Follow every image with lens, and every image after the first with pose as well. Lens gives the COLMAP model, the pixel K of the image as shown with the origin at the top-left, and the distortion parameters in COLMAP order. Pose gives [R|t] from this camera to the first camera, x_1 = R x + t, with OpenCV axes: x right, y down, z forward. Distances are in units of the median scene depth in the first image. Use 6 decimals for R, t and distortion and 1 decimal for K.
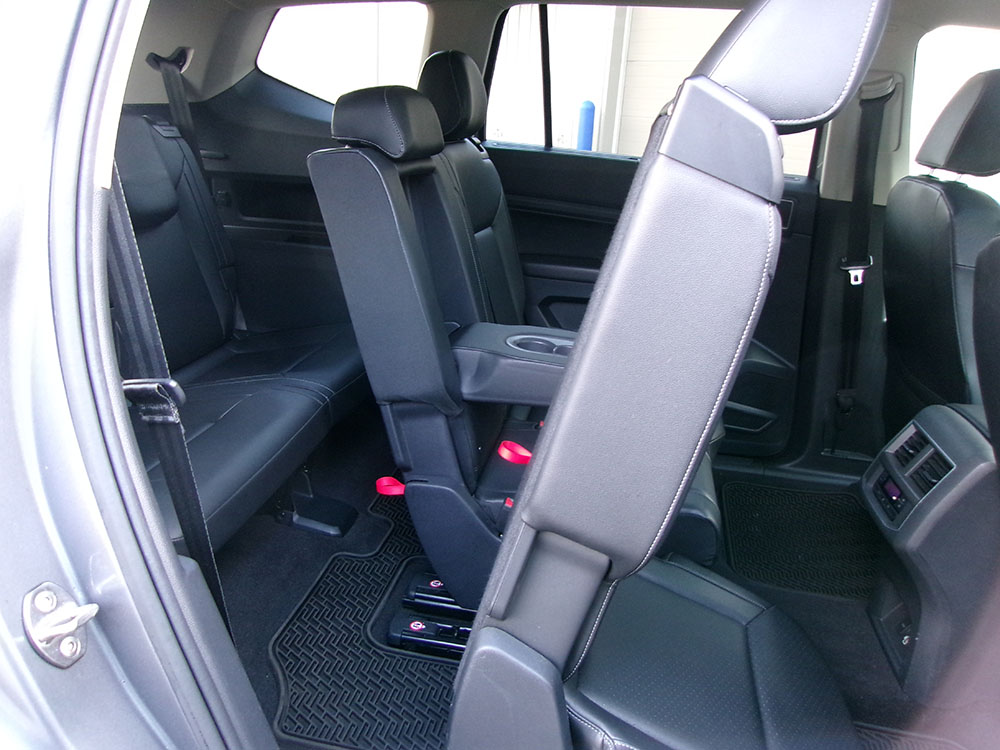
lens RADIAL K [[766.6, 0, 500.3], [0, 766.6, 378.0], [0, 0, 1]] dist [-0.039285, 0.061555]
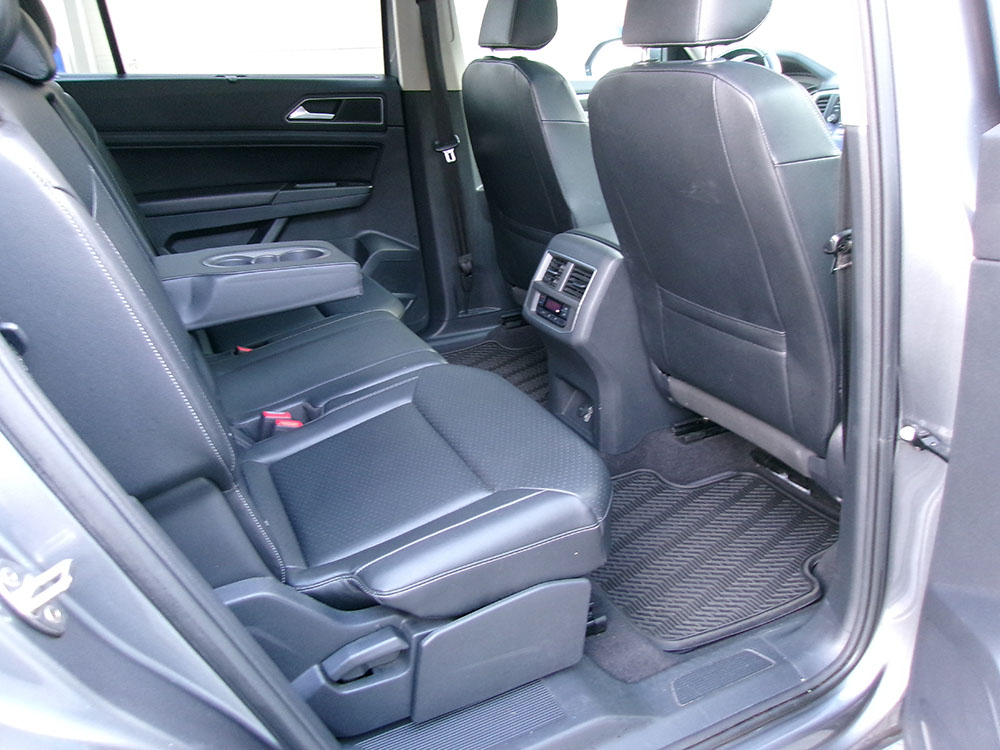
lens RADIAL K [[769.4, 0, 500.0], [0, 769.4, 375.0], [0, 0, 1]] dist [-0.037498, 0.060823]
pose [[0.805532, -0.306975, 0.506838, -0.207508], [0.267693, 0.951613, 0.150909, 0.036108], [-0.528639, 0.014115, 0.848730, -0.024447]]
